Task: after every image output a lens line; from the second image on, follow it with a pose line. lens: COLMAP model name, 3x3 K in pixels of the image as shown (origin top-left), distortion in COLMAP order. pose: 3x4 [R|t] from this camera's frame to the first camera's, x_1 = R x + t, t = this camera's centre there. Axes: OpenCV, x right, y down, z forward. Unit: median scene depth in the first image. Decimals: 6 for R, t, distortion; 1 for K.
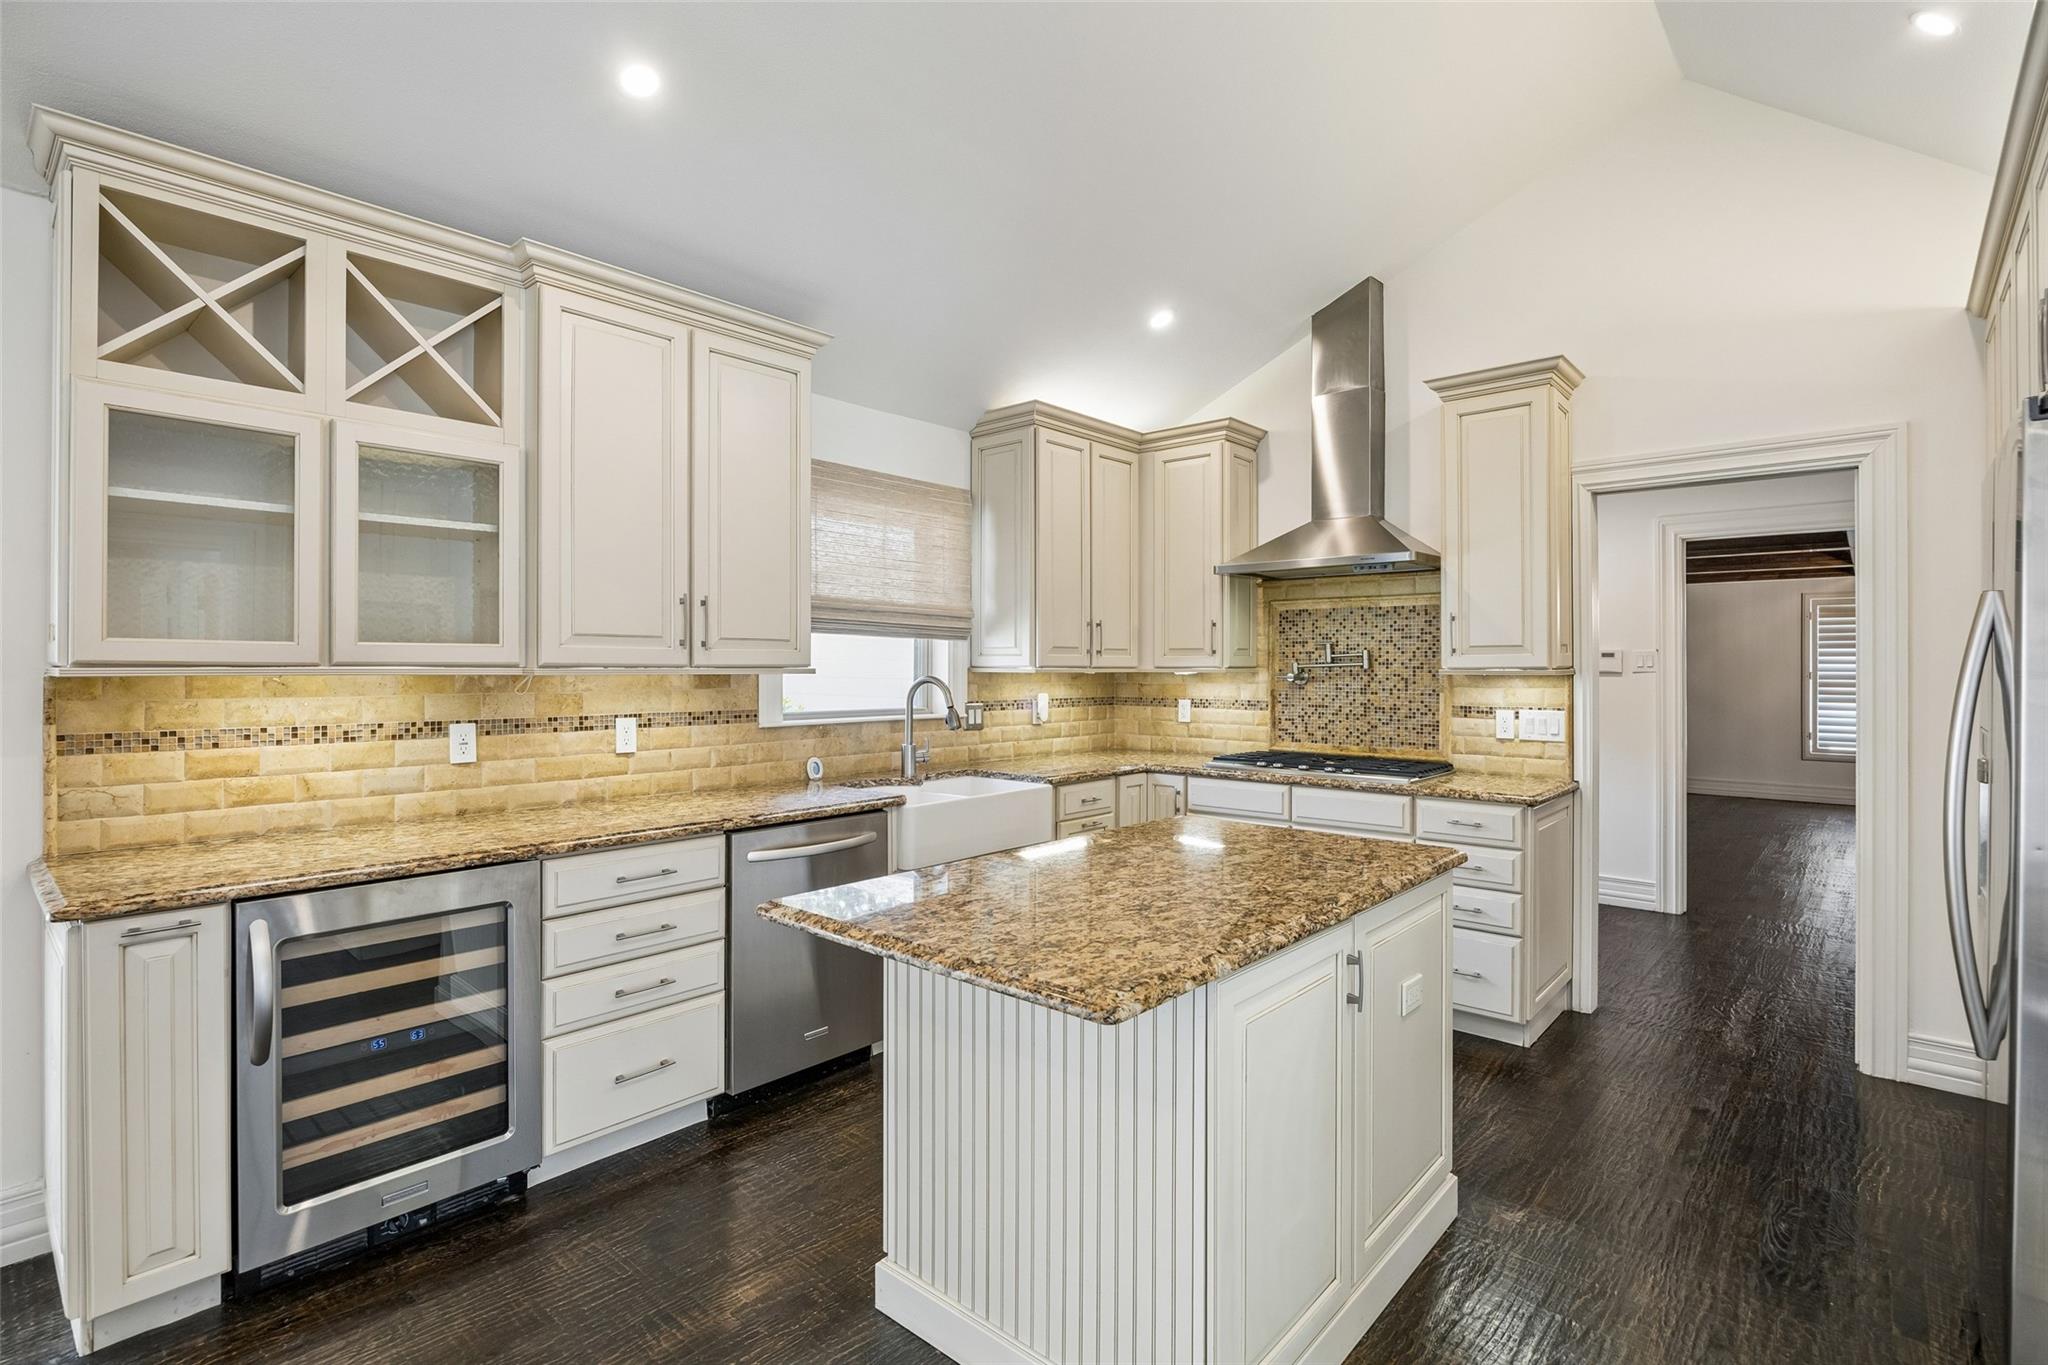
lens RADIAL K [[970.0, 0, 1017.3], [0, 970.0, 665.7], [0, 0, 1]] dist [-0.011958, 0.000152]
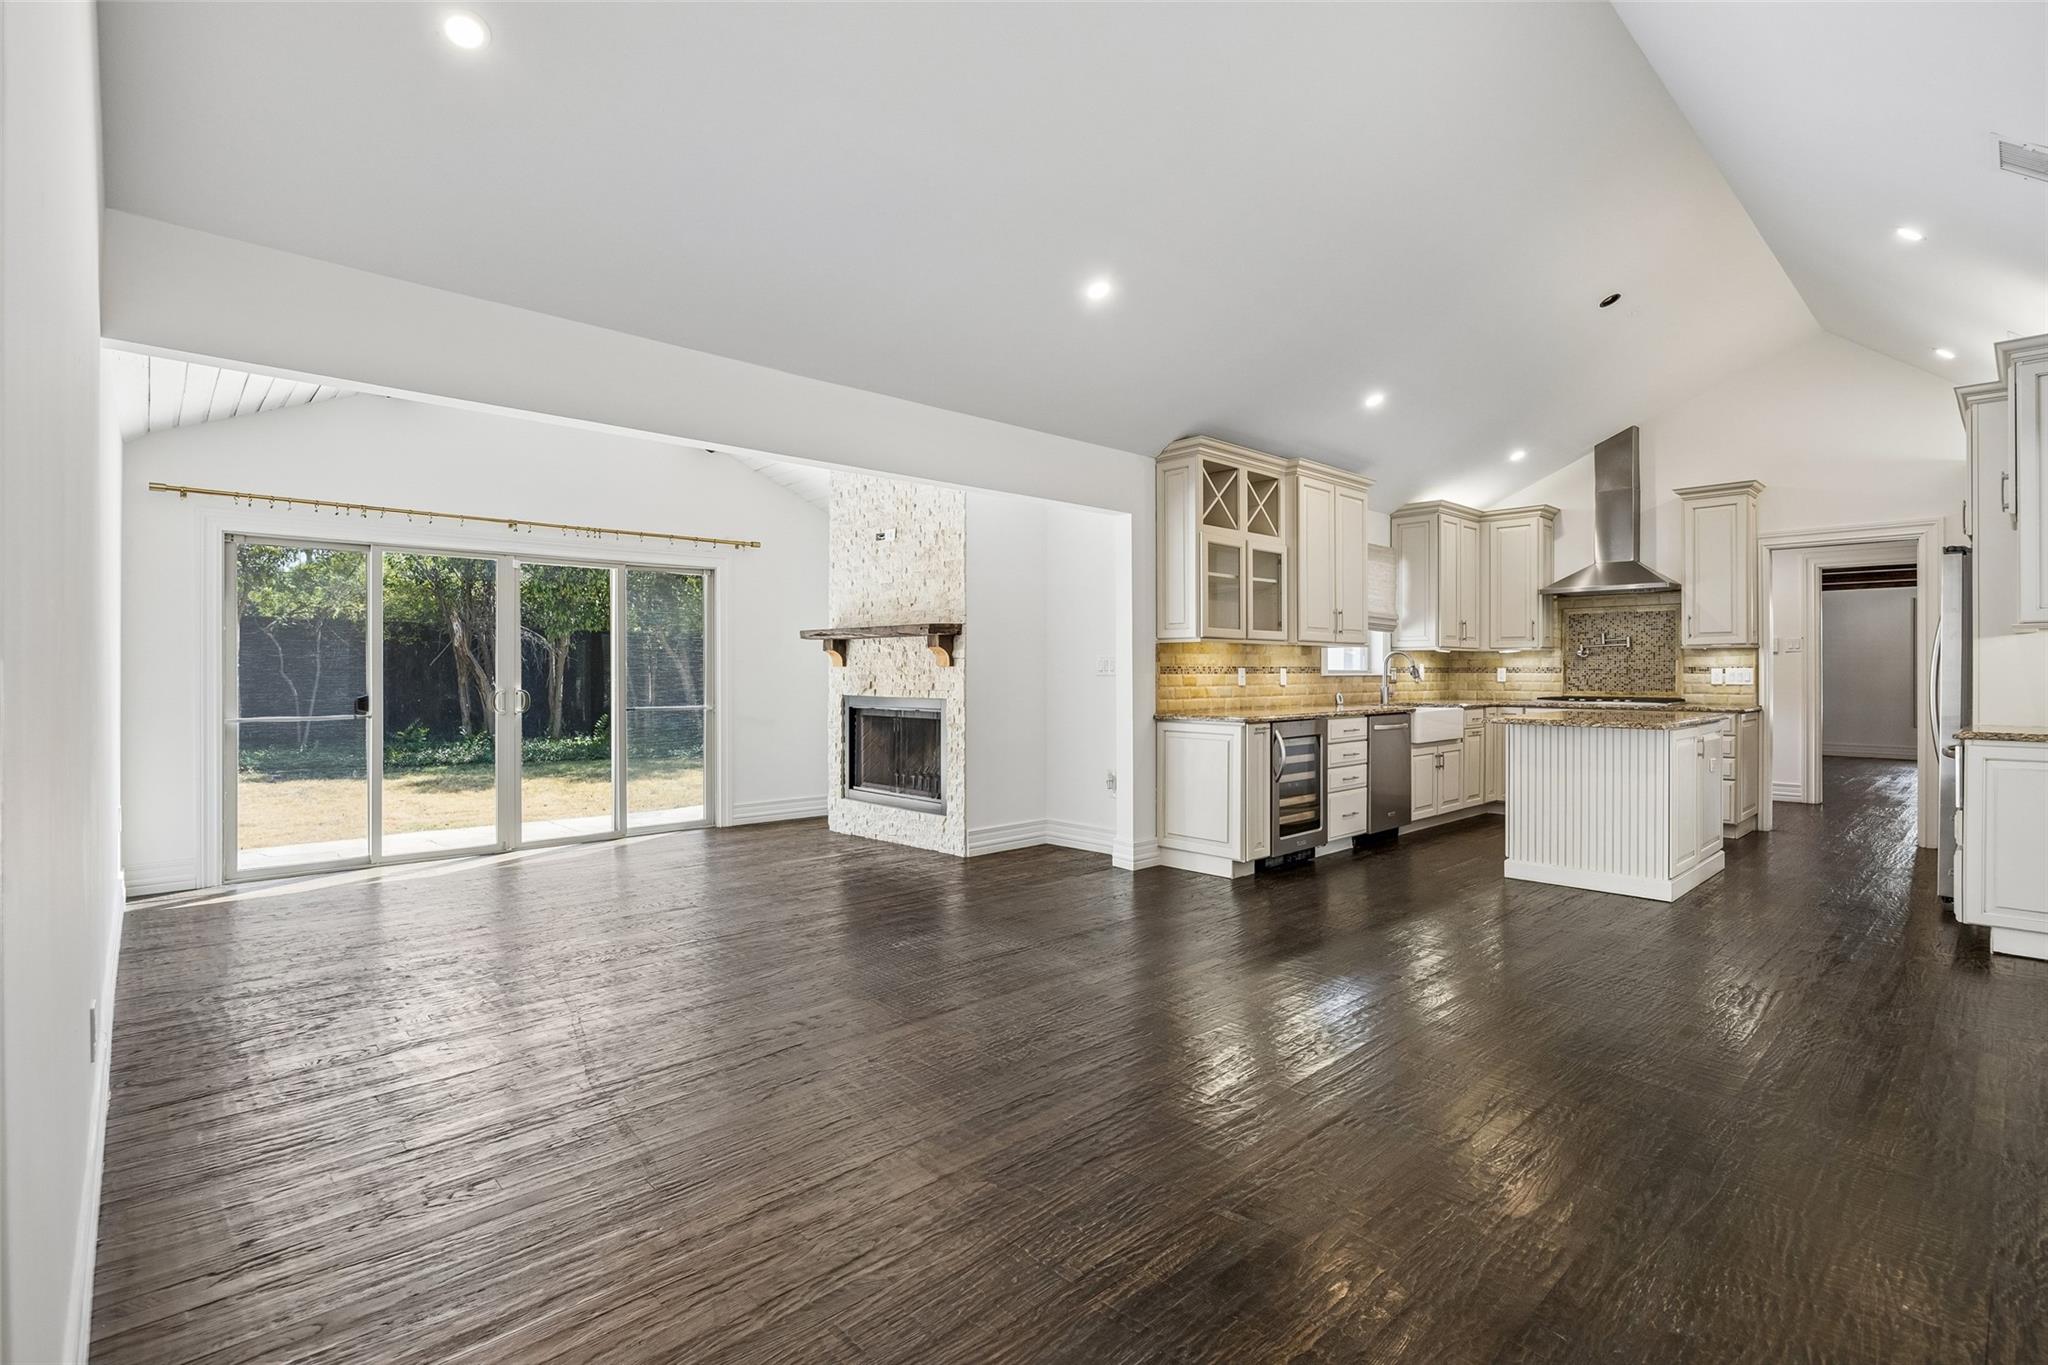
lens RADIAL K [[952.5, 0, 1015.6], [0, 952.5, 675.5], [0, 0, 1]] dist [-0.012484, 0.000170]
pose [[0.995534, -0.001884, -0.094389, -0.694450], [0.002387, 0.999984, 0.005215, 0.050649], [0.094378, -0.005417, 0.995522, -0.970325]]
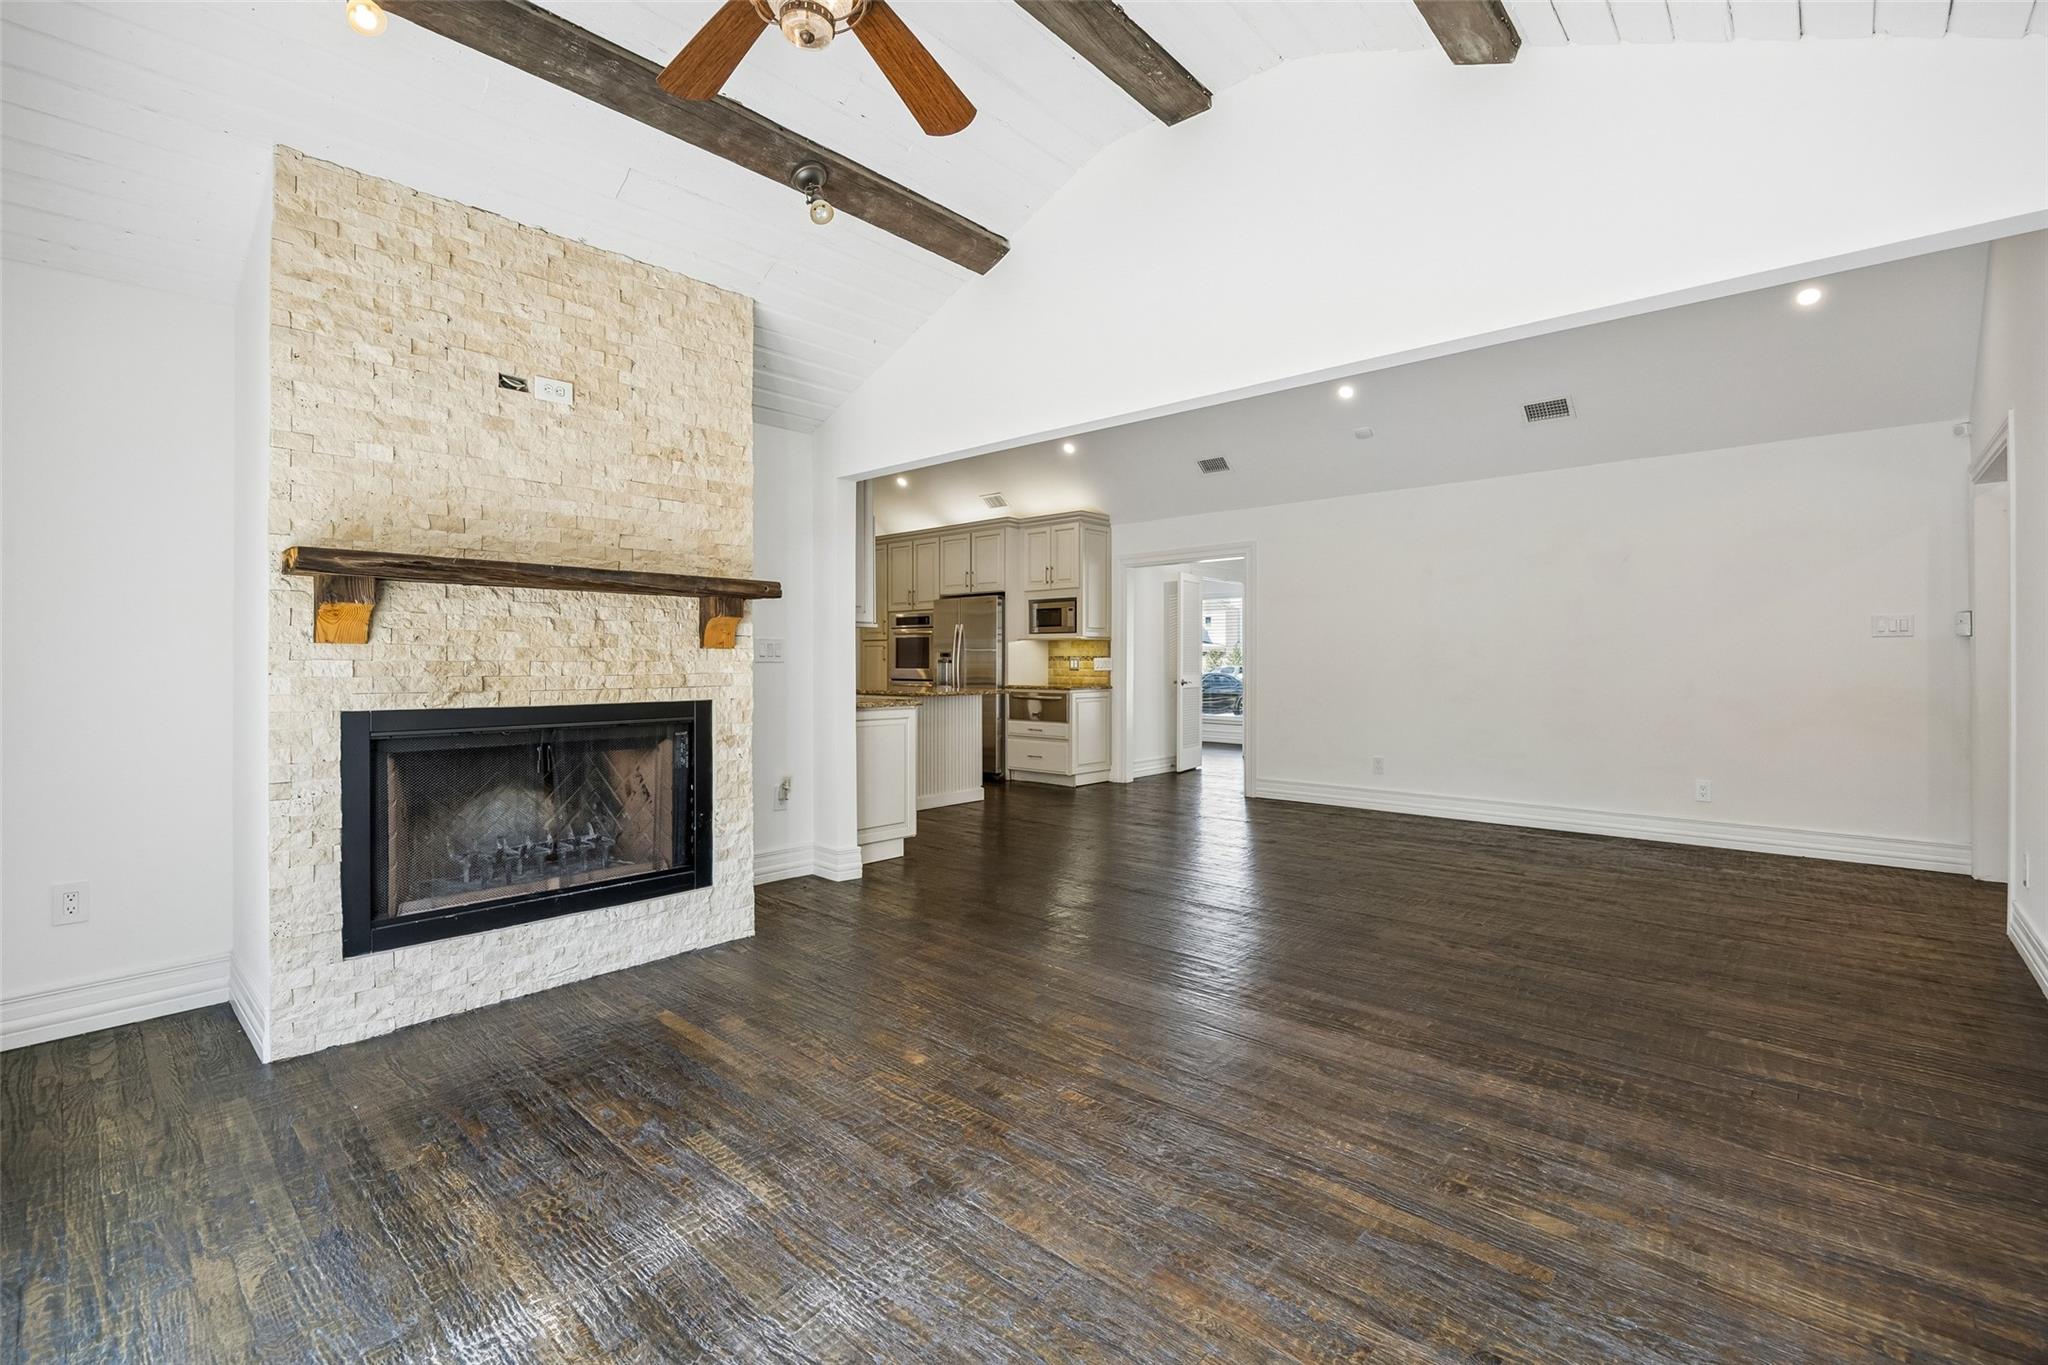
lens RADIAL K [[896.1, 0, 1022.9], [0, 896.1, 664.3], [0, 0, 1]] dist [-0.000749, -0.000093]
pose [[0.016068, -0.006470, 0.999850, -1.937027], [-0.000773, 0.999979, 0.006483, 0.054081], [-0.999871, -0.000877, 0.016063, 0.292382]]
